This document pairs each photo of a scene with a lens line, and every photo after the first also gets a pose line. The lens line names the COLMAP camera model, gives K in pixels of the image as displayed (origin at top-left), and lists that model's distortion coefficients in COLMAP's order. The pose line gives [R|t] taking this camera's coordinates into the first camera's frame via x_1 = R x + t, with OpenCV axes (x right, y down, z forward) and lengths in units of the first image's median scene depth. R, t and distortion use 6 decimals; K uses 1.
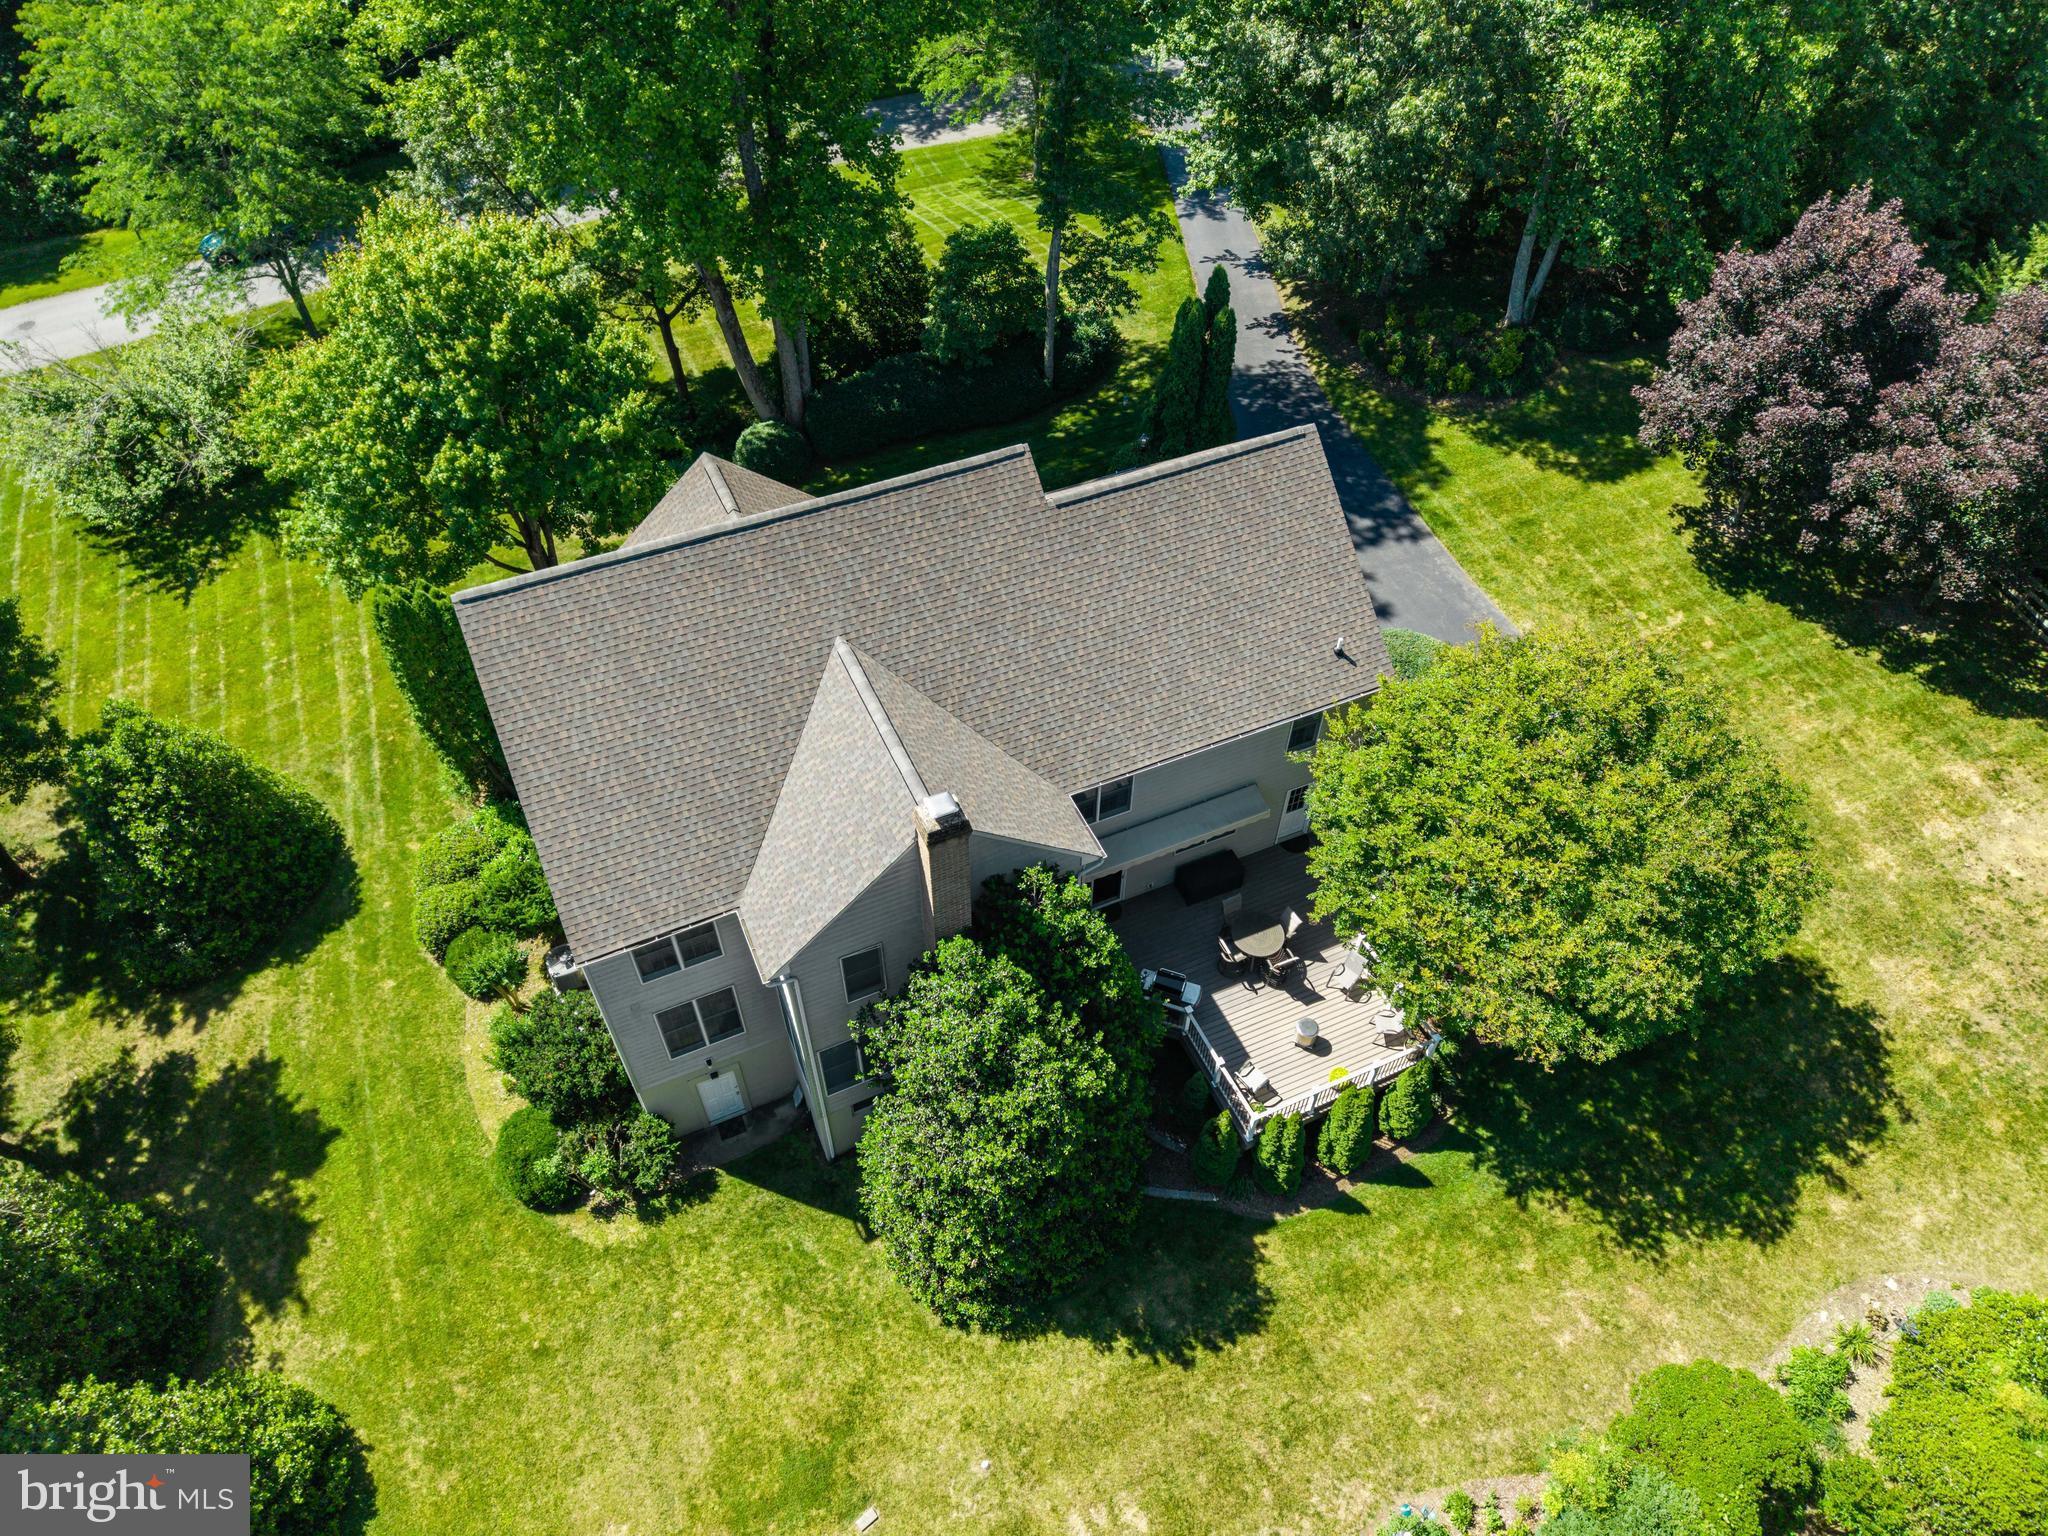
lens RADIAL K [[1396.6, 0, 1024.0], [0, 1396.6, 768.0], [0, 0, 1]] dist [-0.001178, -0.004257]
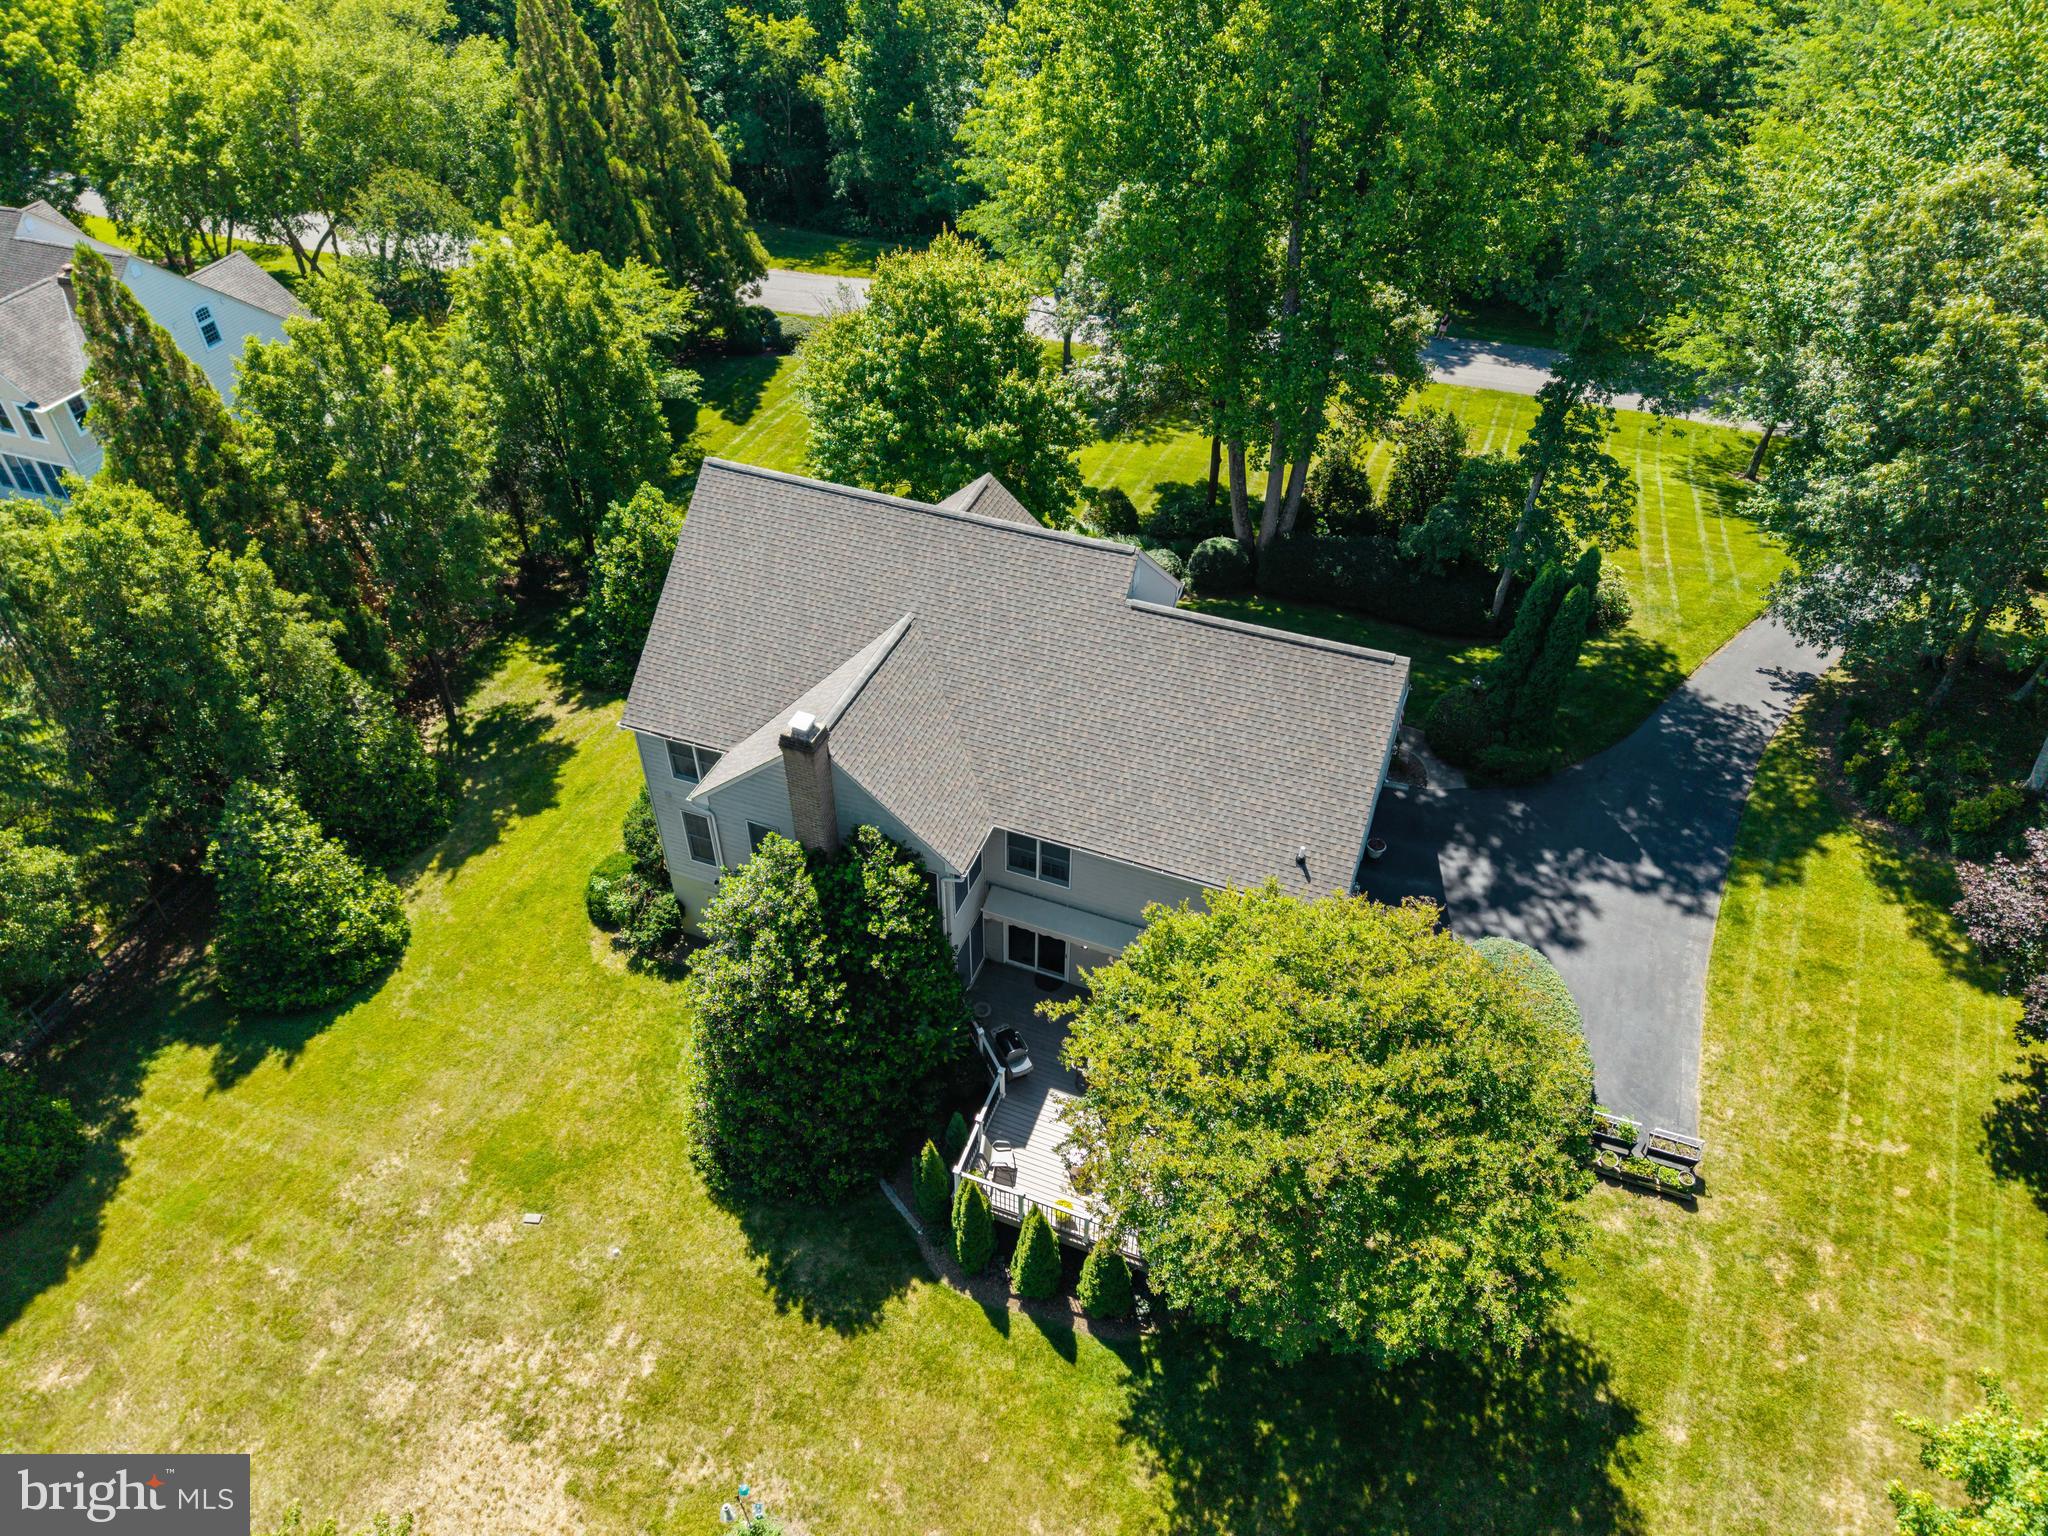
lens RADIAL K [[1414.5, 0, 1024.0], [0, 1414.5, 768.0], [0, 0, 1]] dist [0.032738, -0.095631]
pose [[0.697481, 0.466824, -0.543688, 0.618372], [-0.535690, 0.843598, 0.037113, -0.071708], [0.475979, 0.265363, 0.838467, 0.040432]]
